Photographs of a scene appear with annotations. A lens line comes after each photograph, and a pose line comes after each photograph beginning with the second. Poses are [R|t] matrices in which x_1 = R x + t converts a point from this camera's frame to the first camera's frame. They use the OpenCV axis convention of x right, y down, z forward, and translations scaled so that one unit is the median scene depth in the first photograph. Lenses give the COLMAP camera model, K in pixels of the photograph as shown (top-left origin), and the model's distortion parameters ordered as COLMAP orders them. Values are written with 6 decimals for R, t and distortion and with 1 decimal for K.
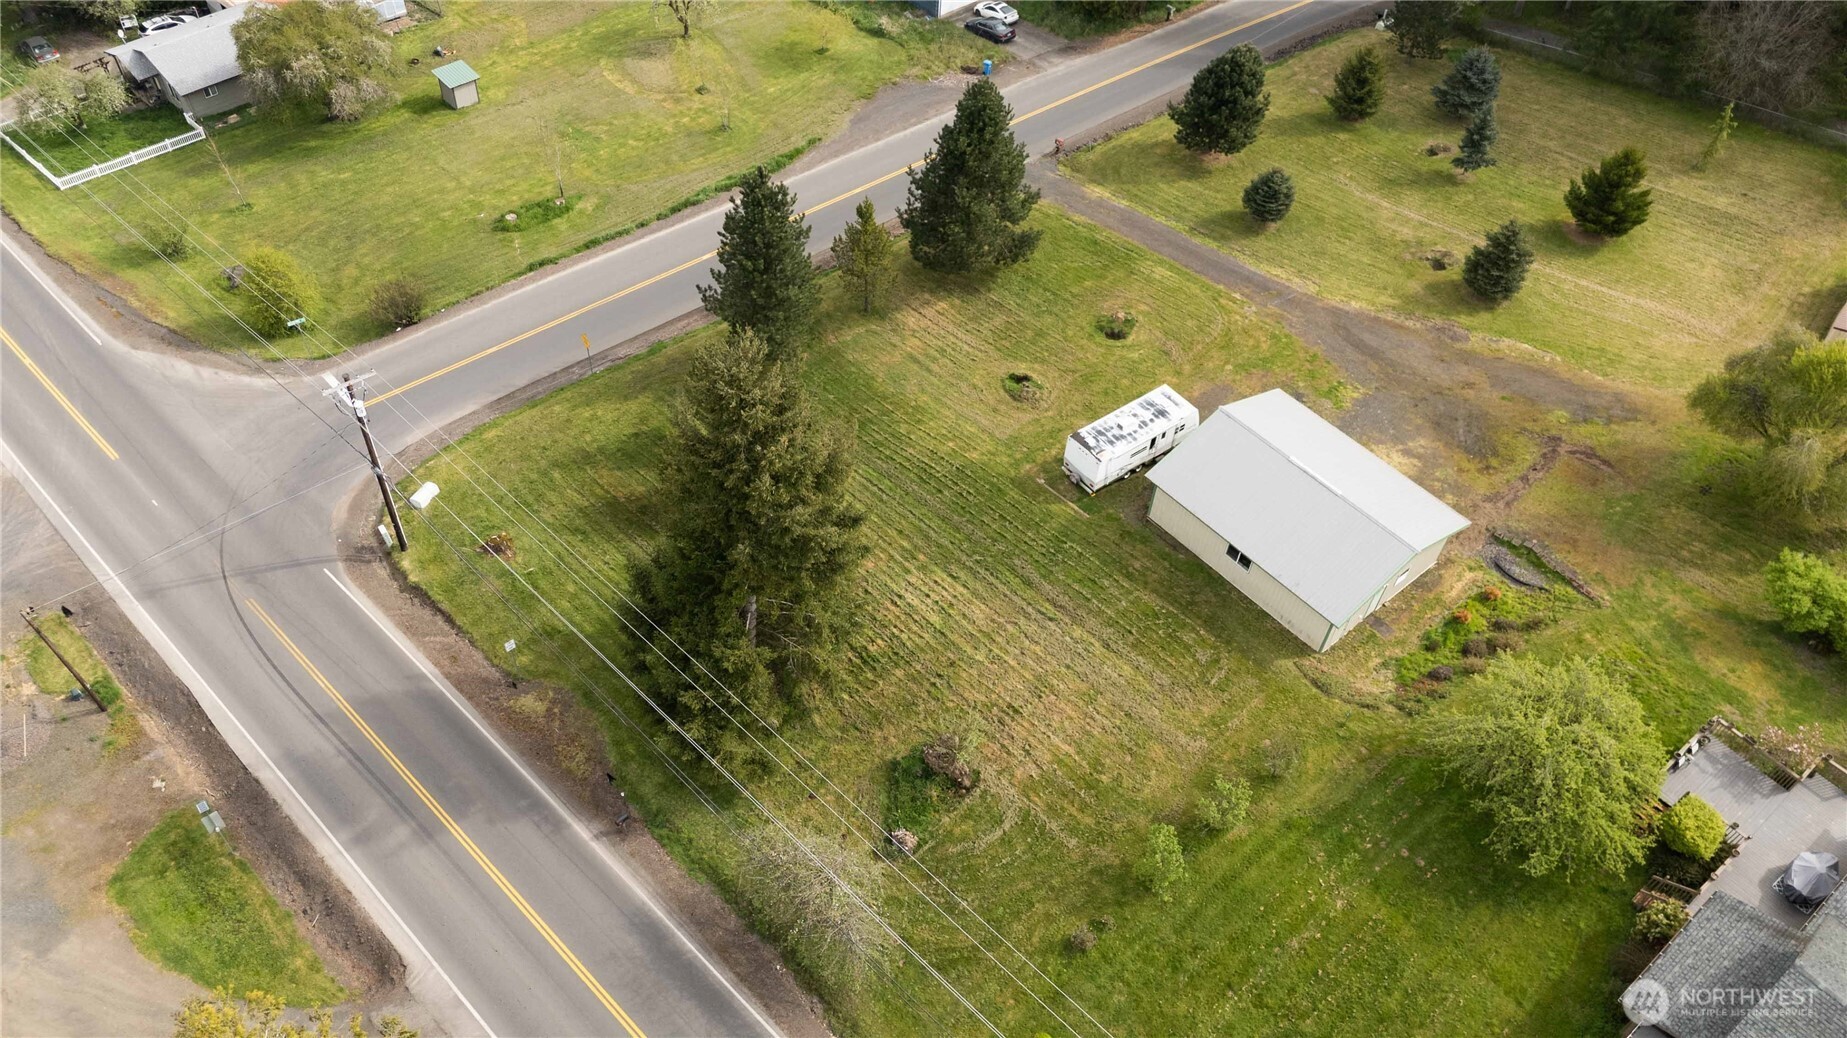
lens RADIAL K [[1373.5, 0, 918.9], [0, 1373.5, 507.0], [0, 0, 1]] dist [0.066295, -0.042489]
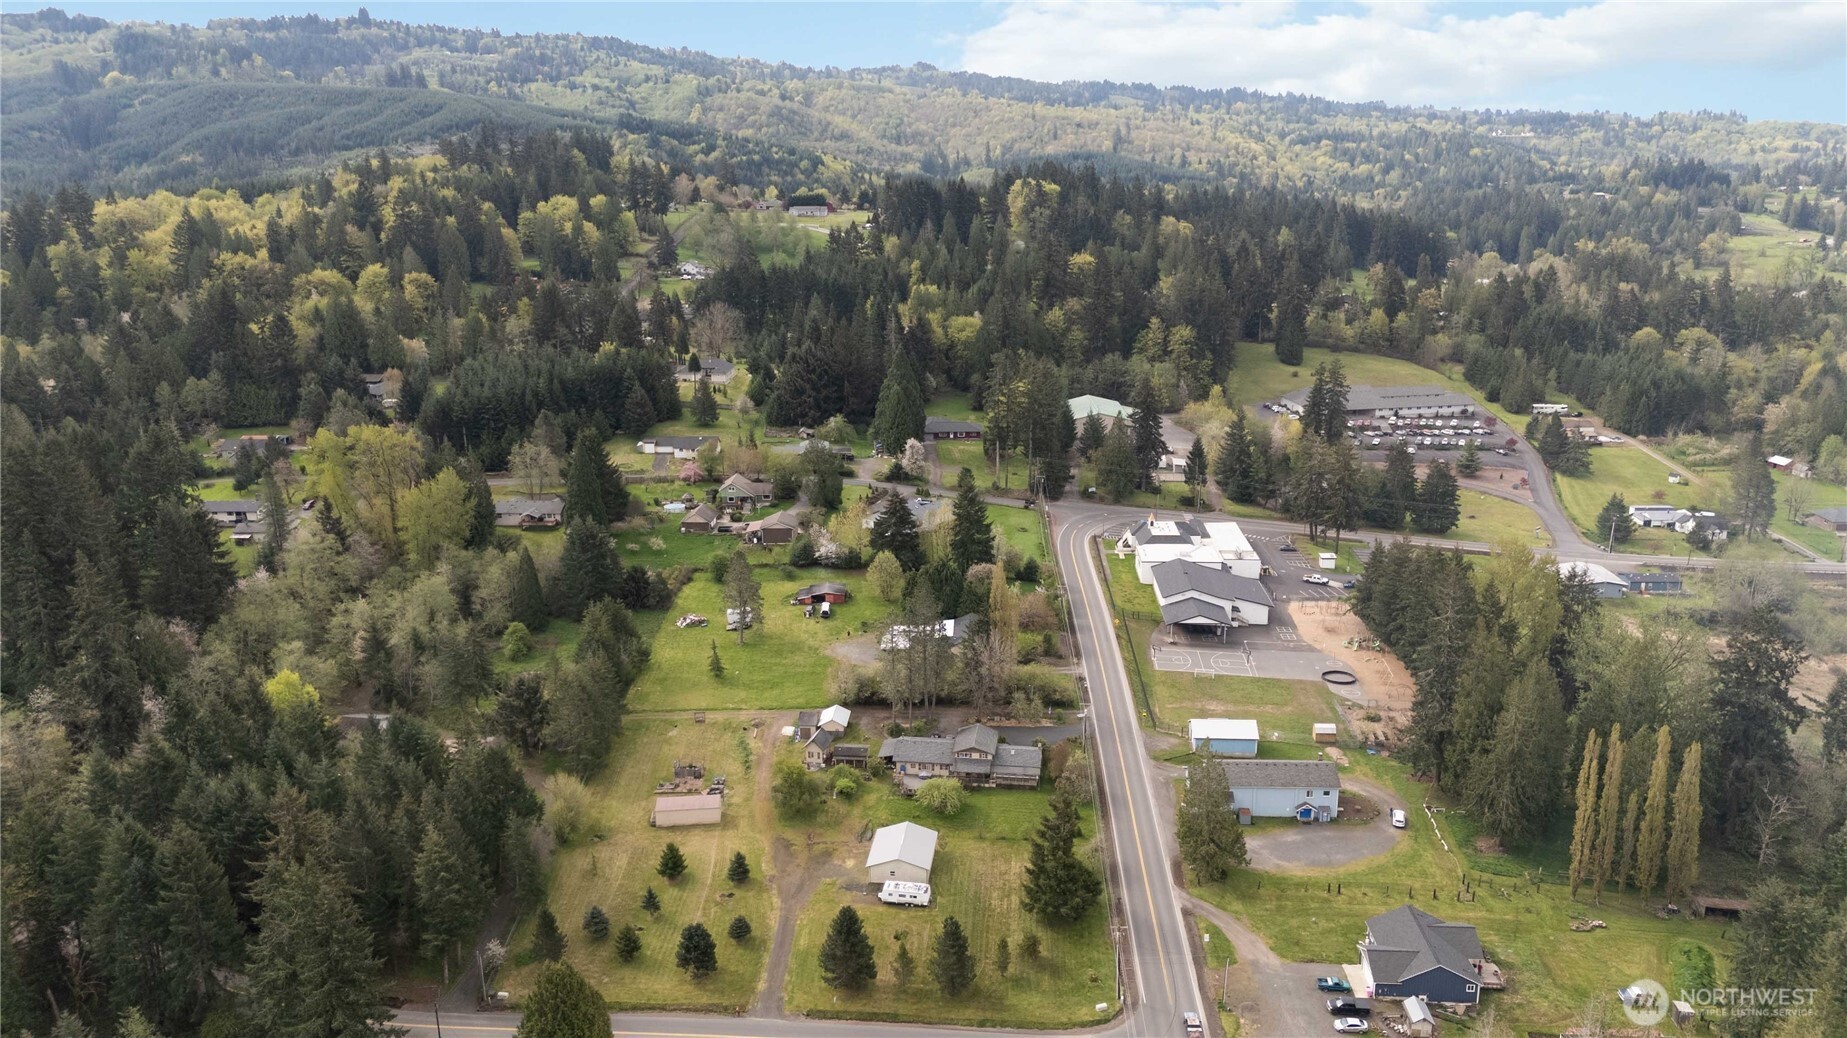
lens RADIAL K [[1352.9, 0, 919.1], [0, 1352.9, 518.8], [0, 0, 1]] dist [0.083934, -0.080559]
pose [[-0.675296, -0.243150, 0.696314, -1.704449], [0.535375, 0.487759, 0.689539, -2.445252], [-0.507295, 0.838432, -0.199205, 0.895429]]
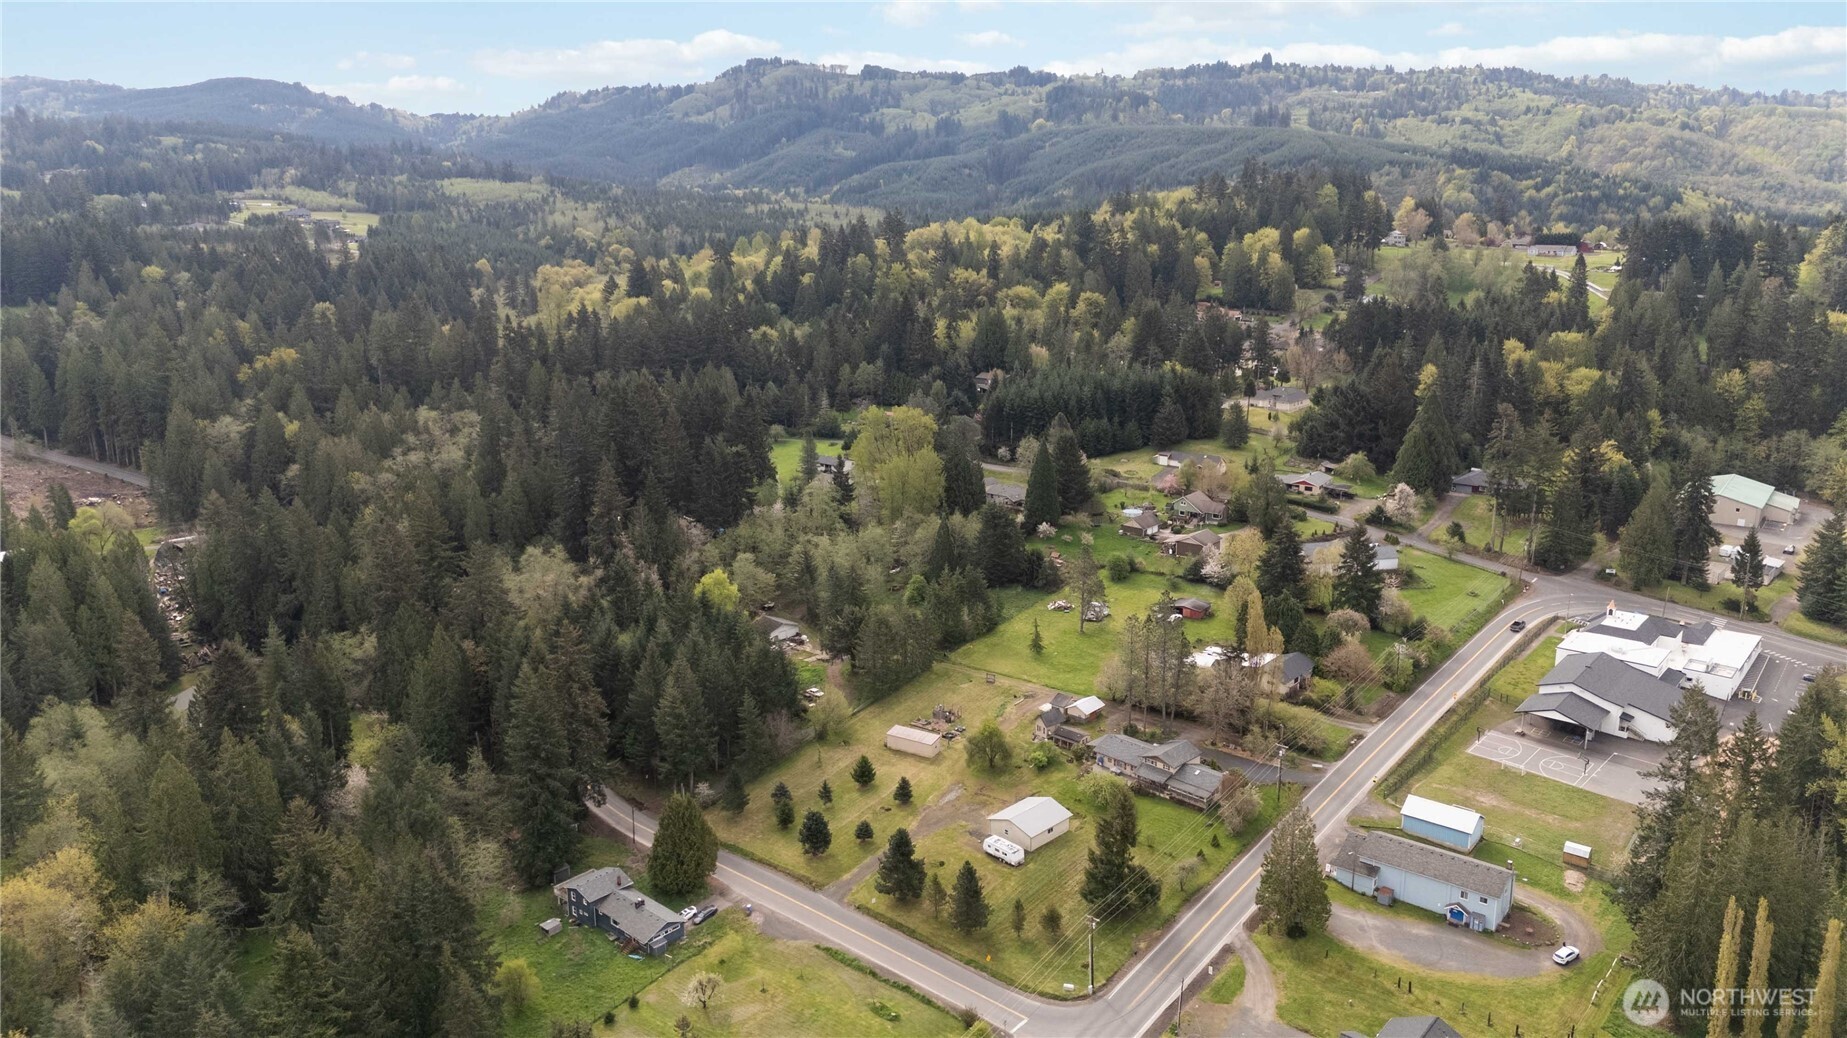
lens RADIAL K [[1350.7, 0, 919.4], [0, 1350.7, 525.0], [0, 0, 1]] dist [0.077742, -0.070881]
pose [[-0.110834, -0.297977, 0.948117, -2.652357], [0.739966, 0.612110, 0.278877, -1.571859], [-0.663450, 0.732483, 0.152650, 0.074969]]
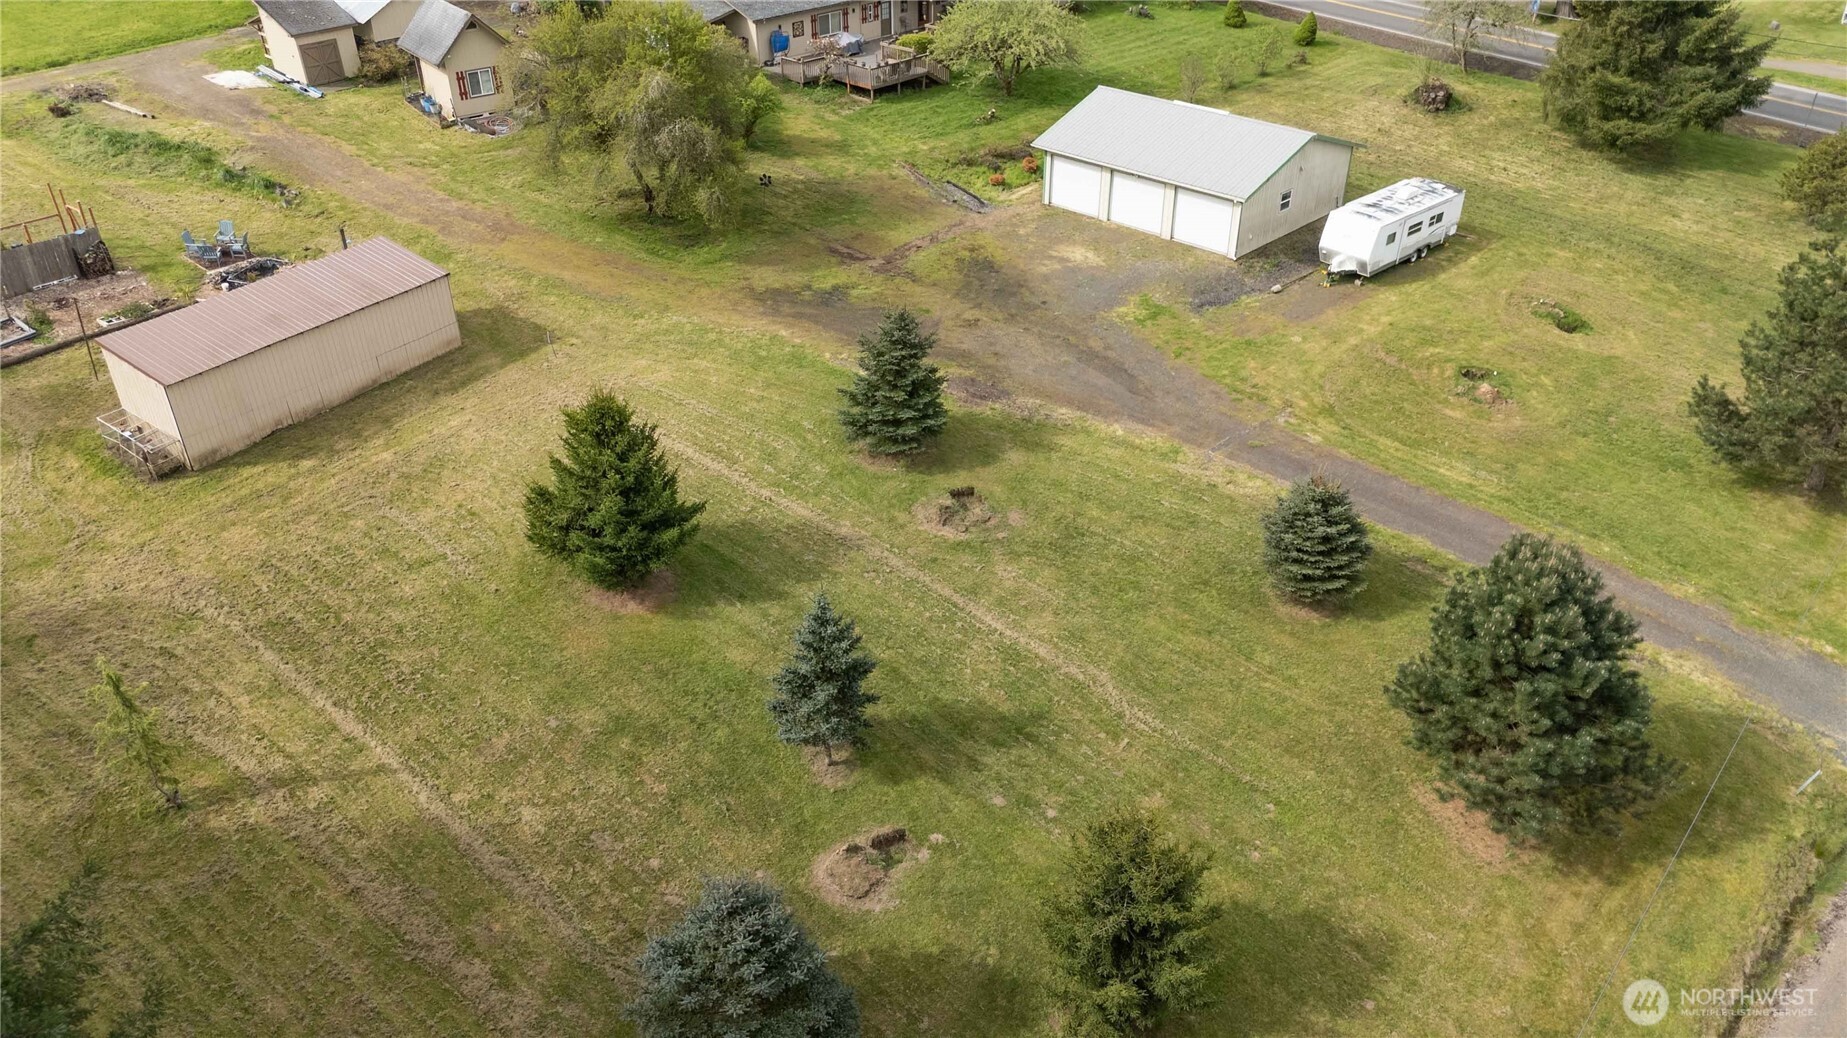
lens RADIAL K [[1350.7, 0, 919.4], [0, 1350.7, 525.0], [0, 0, 1]] dist [0.077742, -0.070881]
pose [[-0.994967, 0.013548, -0.099284, 0.531636], [-0.095637, 0.167317, 0.981254, -0.818167], [0.029906, 0.985810, -0.165179, 1.313643]]
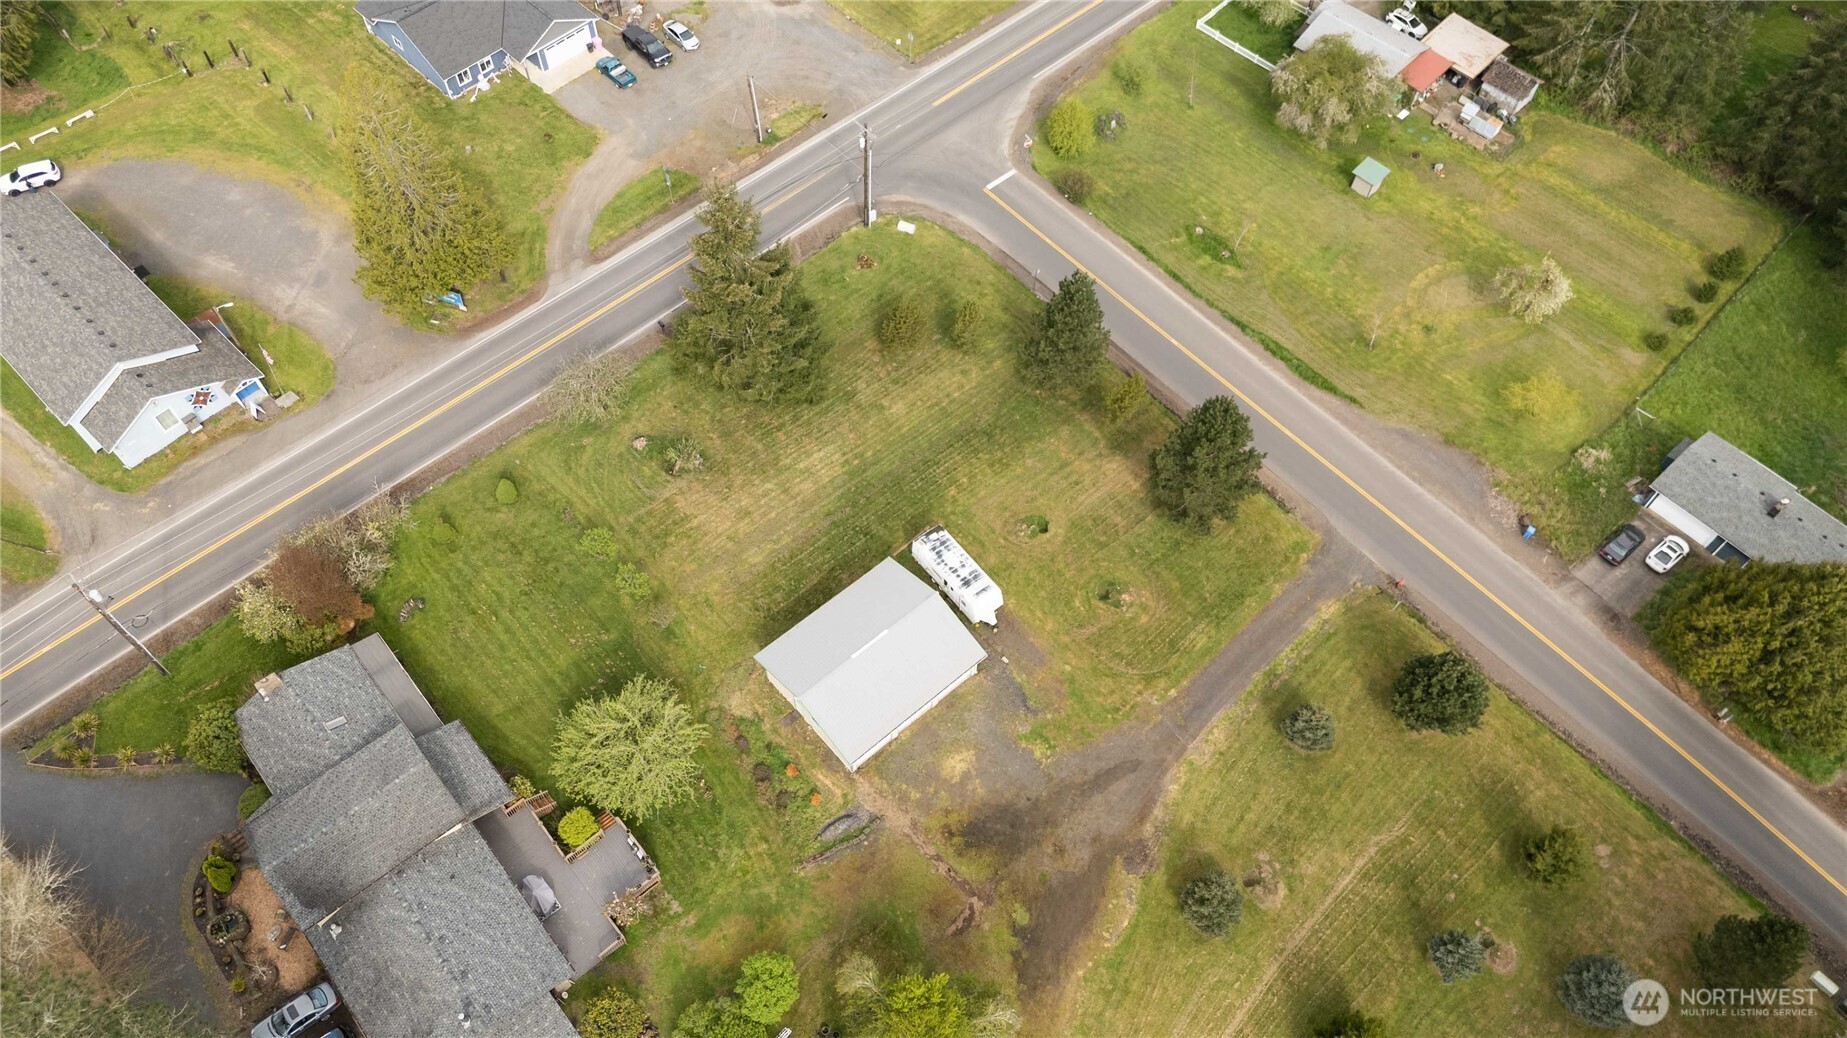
lens RADIAL K [[1352.9, 0, 919.1], [0, 1352.9, 518.8], [0, 0, 1]] dist [0.083934, -0.080559]
pose [[0.013569, 0.816365, -0.577377, 0.876957], [-0.747411, 0.391859, 0.536492, -0.757190], [0.664223, 0.424258, 0.615477, 0.136233]]
